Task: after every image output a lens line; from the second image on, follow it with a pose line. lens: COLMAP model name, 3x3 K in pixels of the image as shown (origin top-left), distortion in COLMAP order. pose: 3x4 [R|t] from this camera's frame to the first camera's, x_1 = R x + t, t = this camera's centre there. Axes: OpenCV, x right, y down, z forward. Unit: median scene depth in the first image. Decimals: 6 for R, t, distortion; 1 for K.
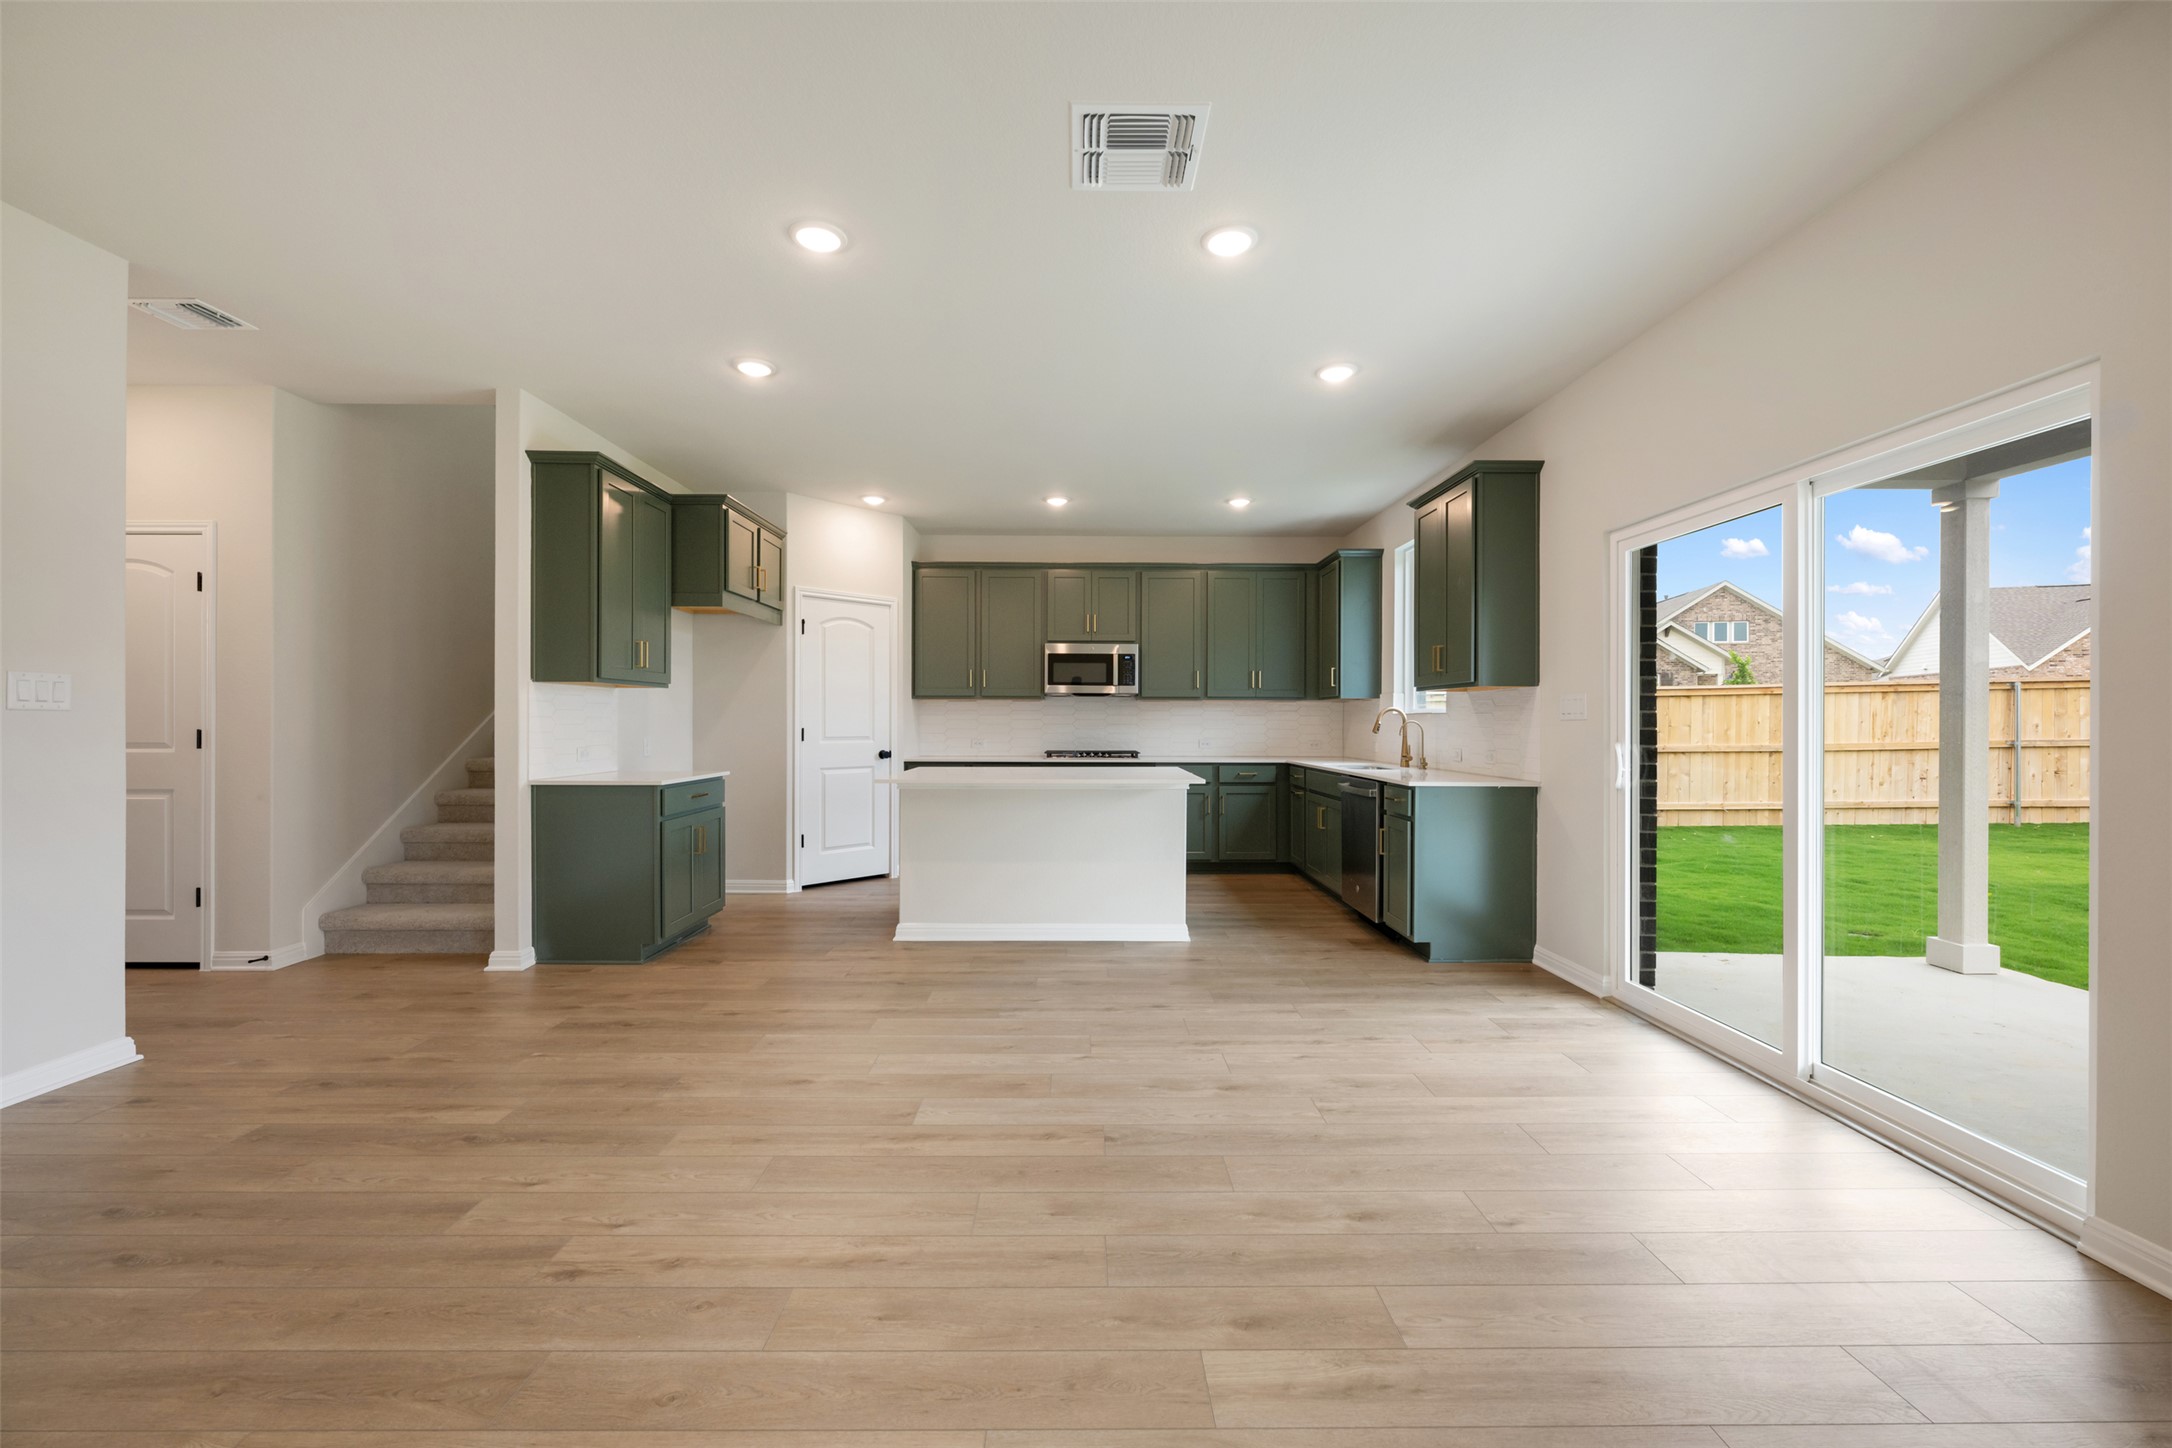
lens RADIAL K [[860.8, 0, 1083.0], [0, 860.8, 720.2], [0, 0, 1]] dist [-0.002093, 0.000313]
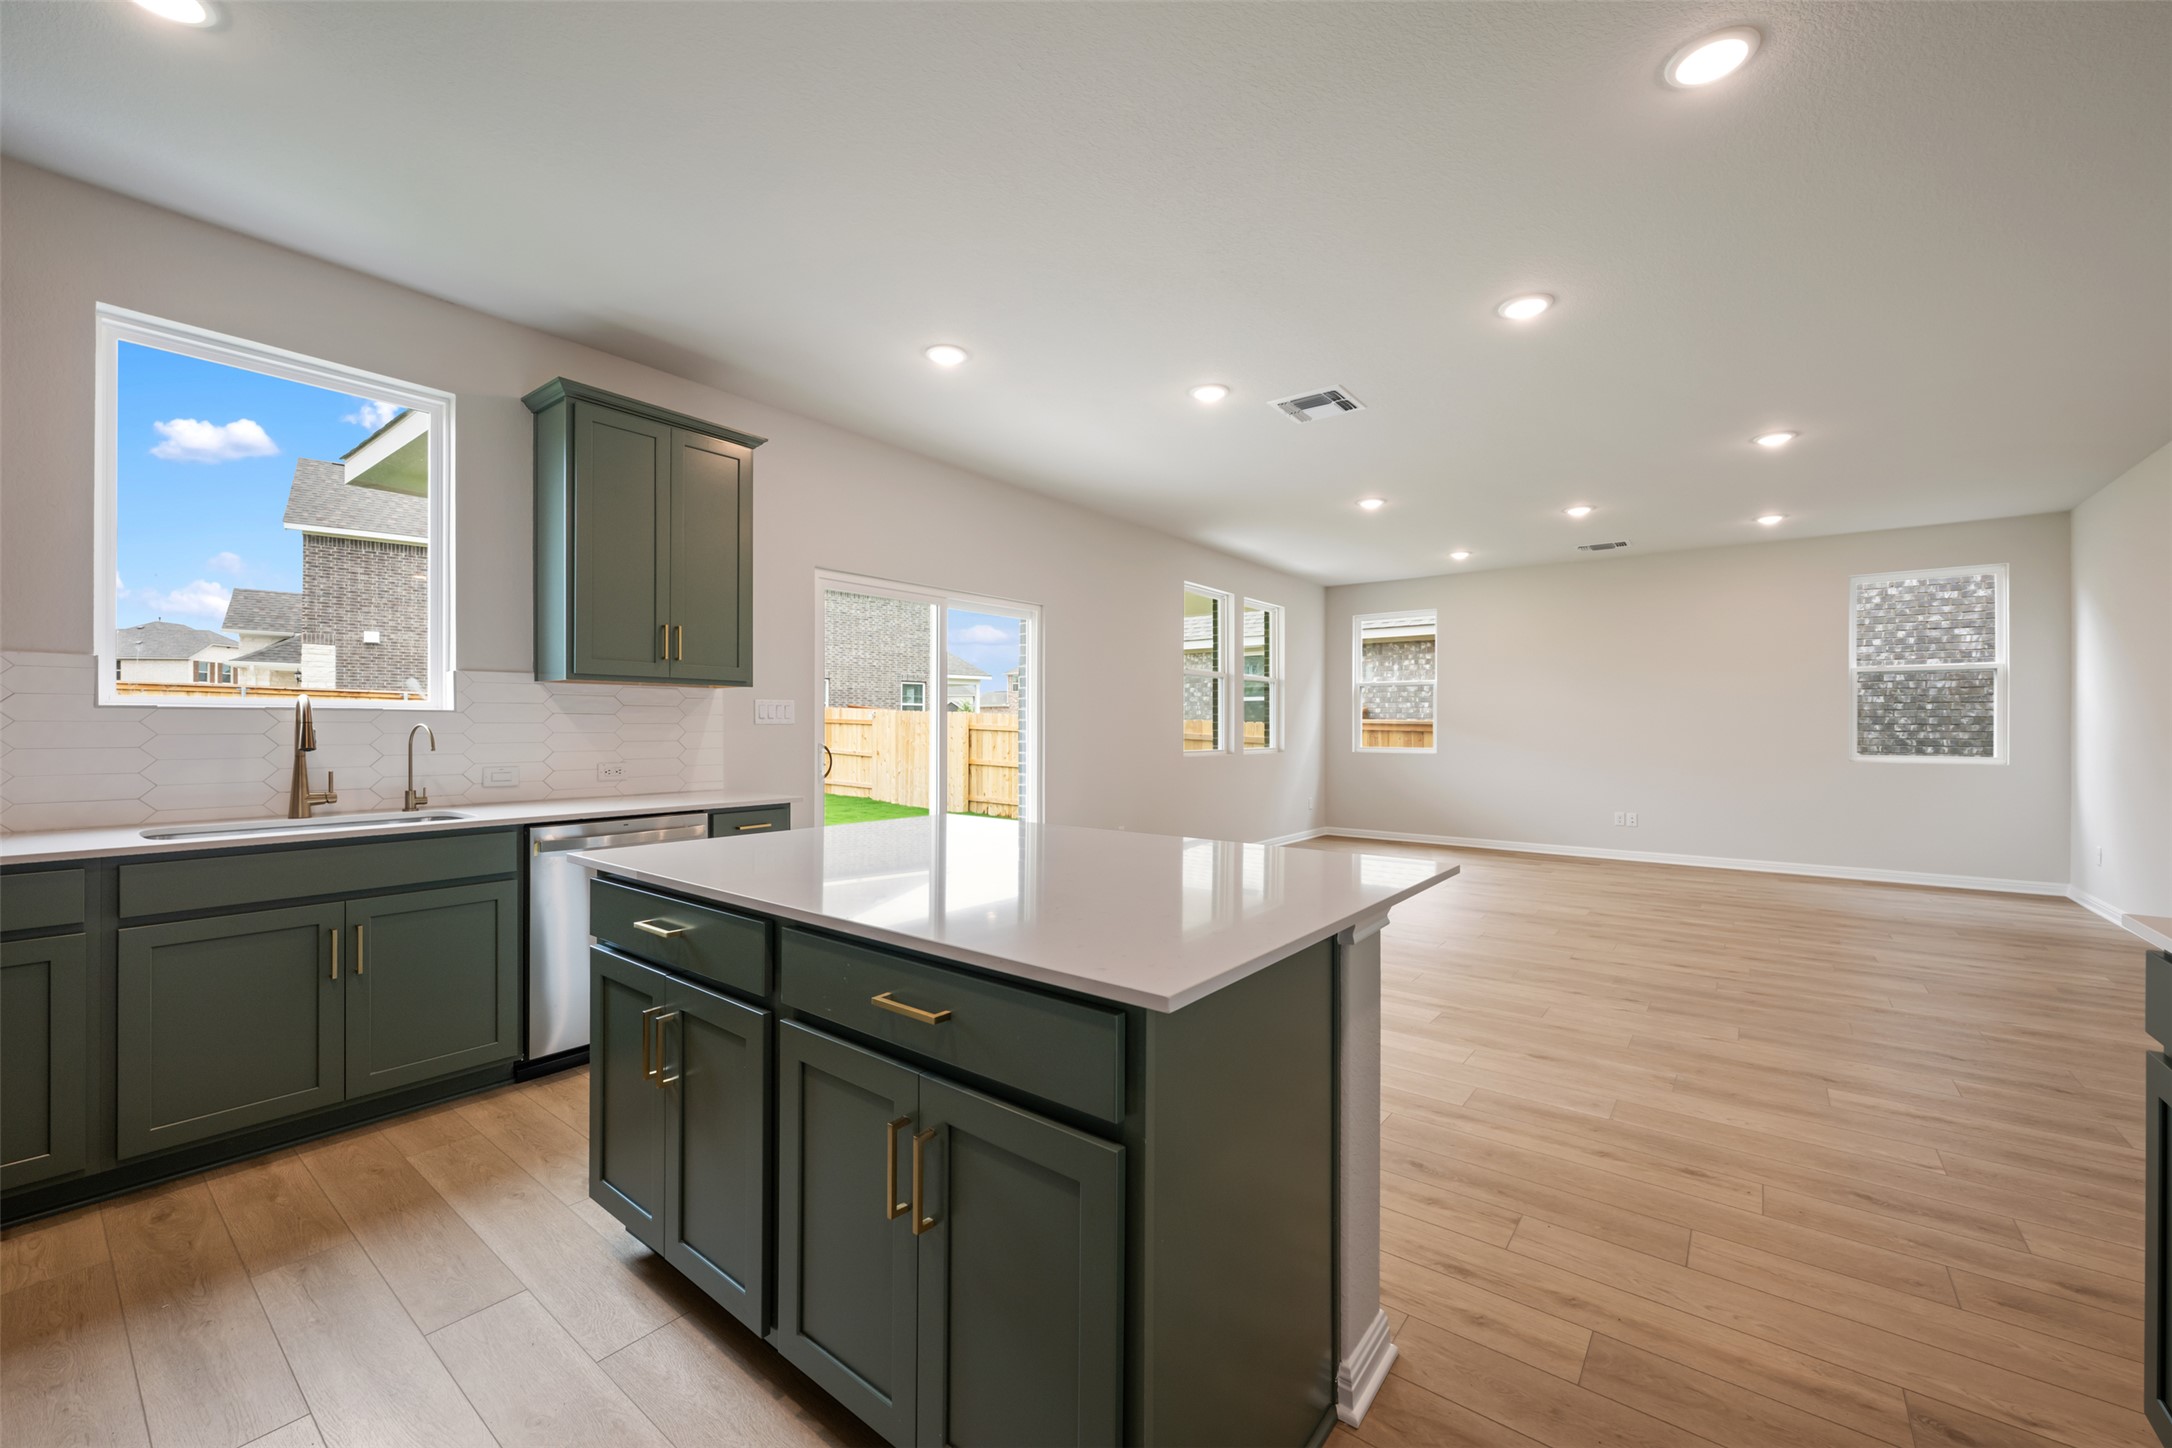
lens RADIAL K [[860.8, 0, 1091.2], [0, 860.8, 715.0], [0, 0, 1]] dist [-0.002093, 0.000313]
pose [[-0.784950, 0.002816, 0.619552, -0.370253], [-0.006250, 0.999903, -0.012463, -0.000378], [-0.619527, -0.013656, -0.784857, 1.471933]]
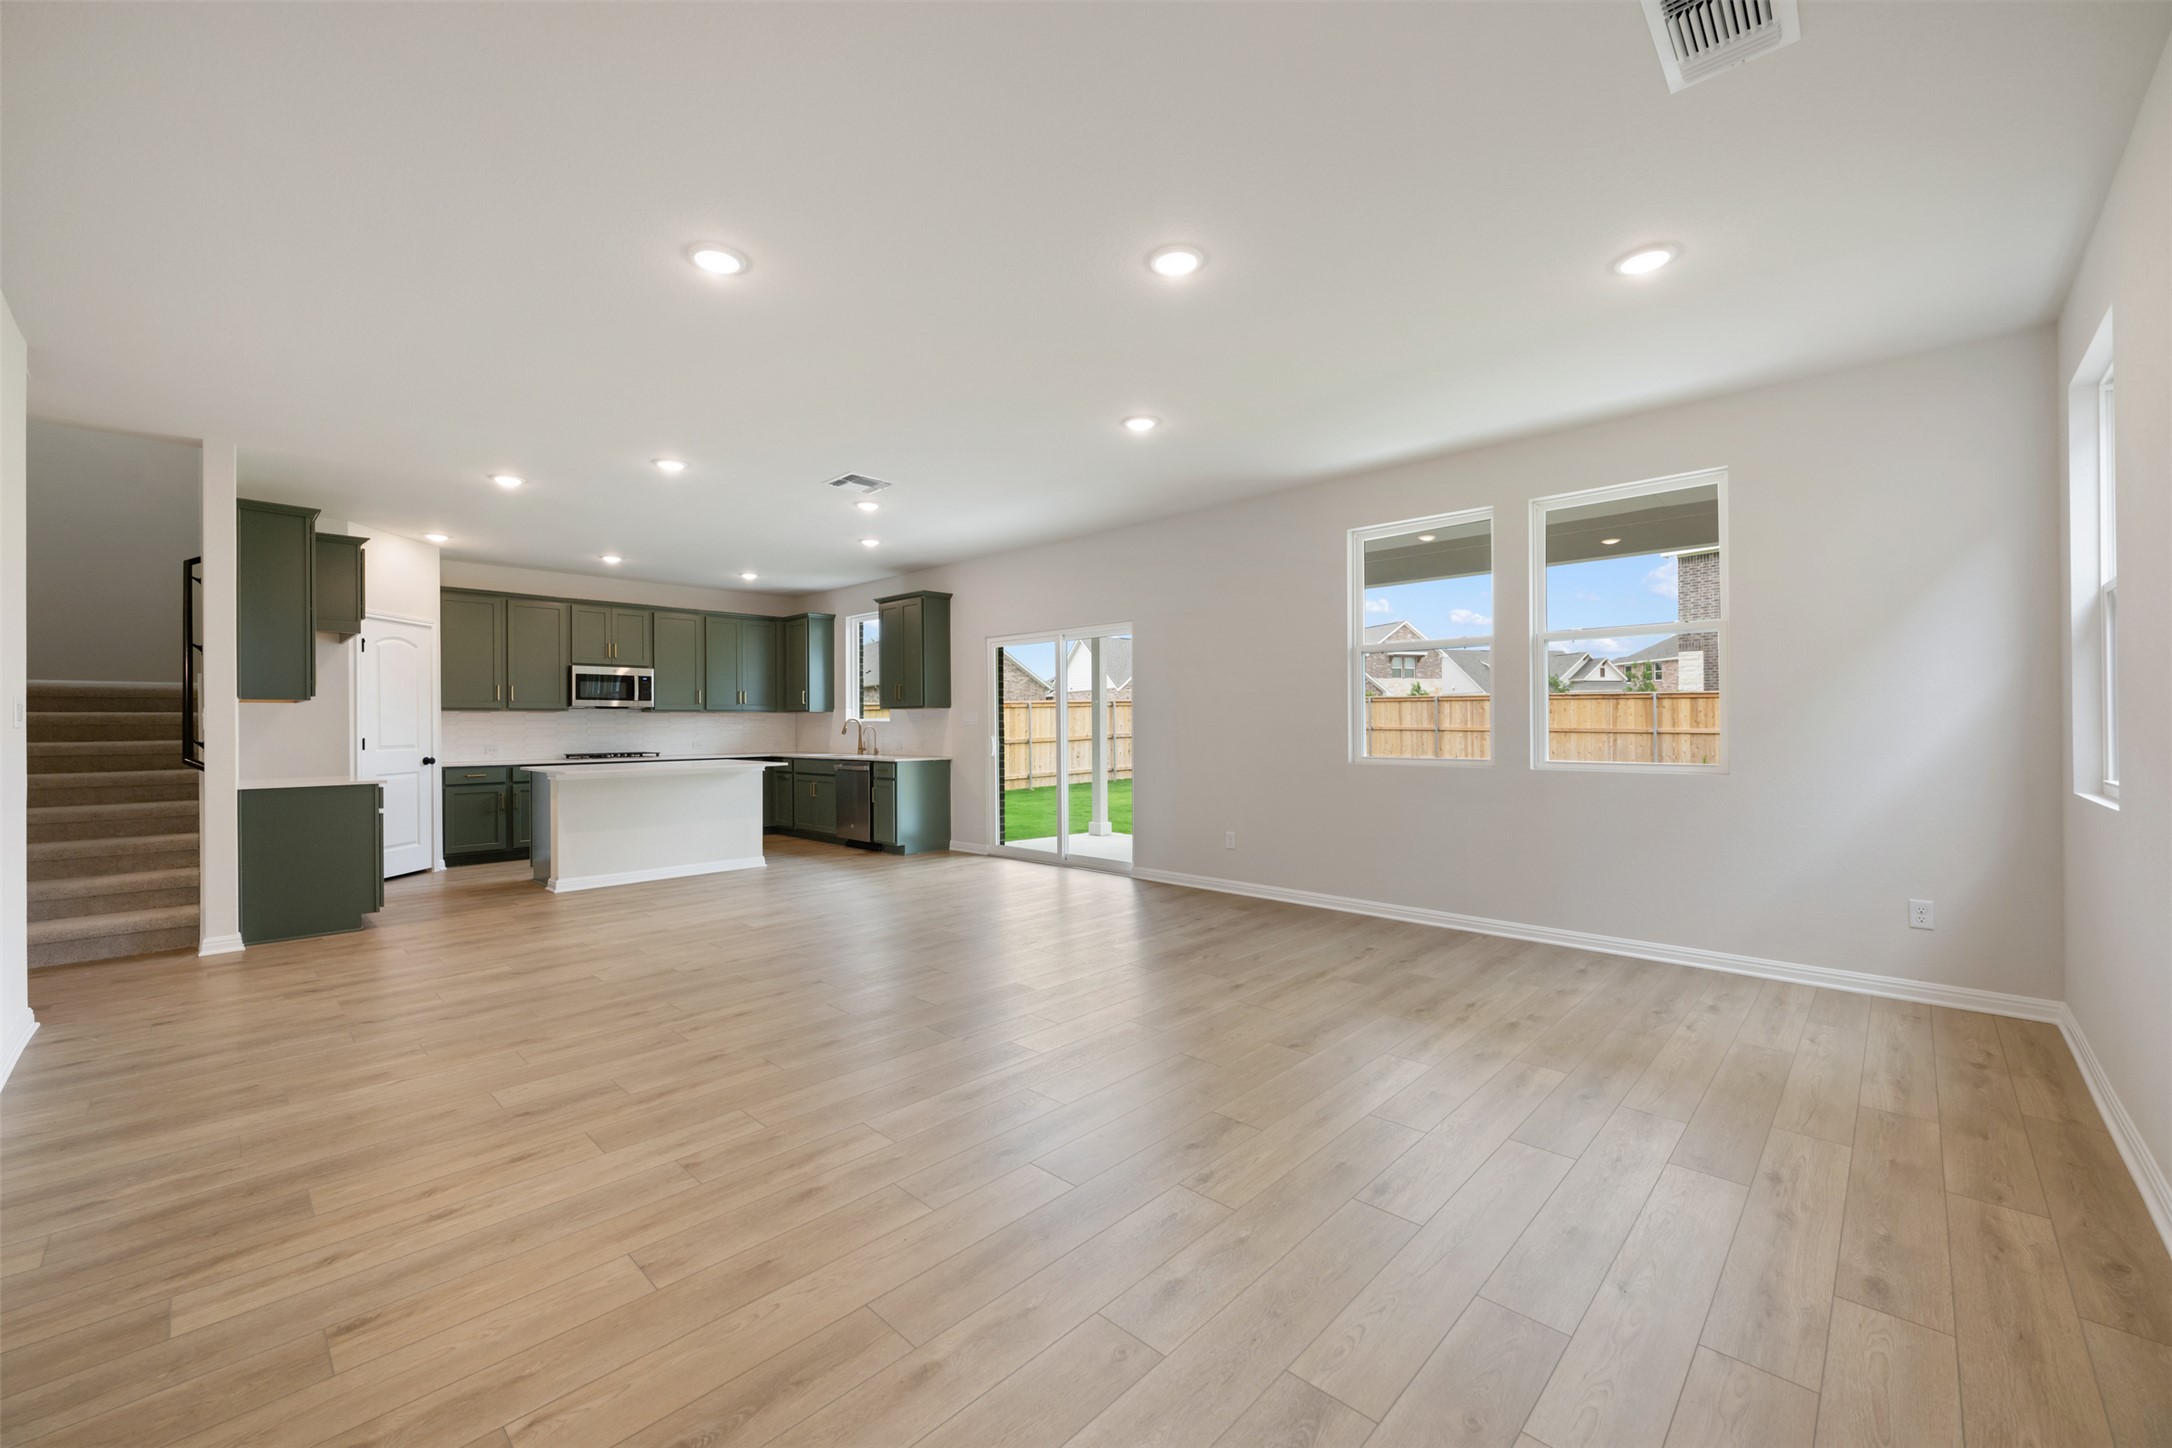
lens RADIAL K [[860.8, 0, 1088.5], [0, 860.8, 721.0], [0, 0, 1]] dist [-0.002093, 0.000313]
pose [[0.696967, -0.004778, 0.717087, -0.654246], [0.008271, 0.999965, -0.001376, -0.004996], [-0.717055, 0.006890, 0.696982, -0.587672]]
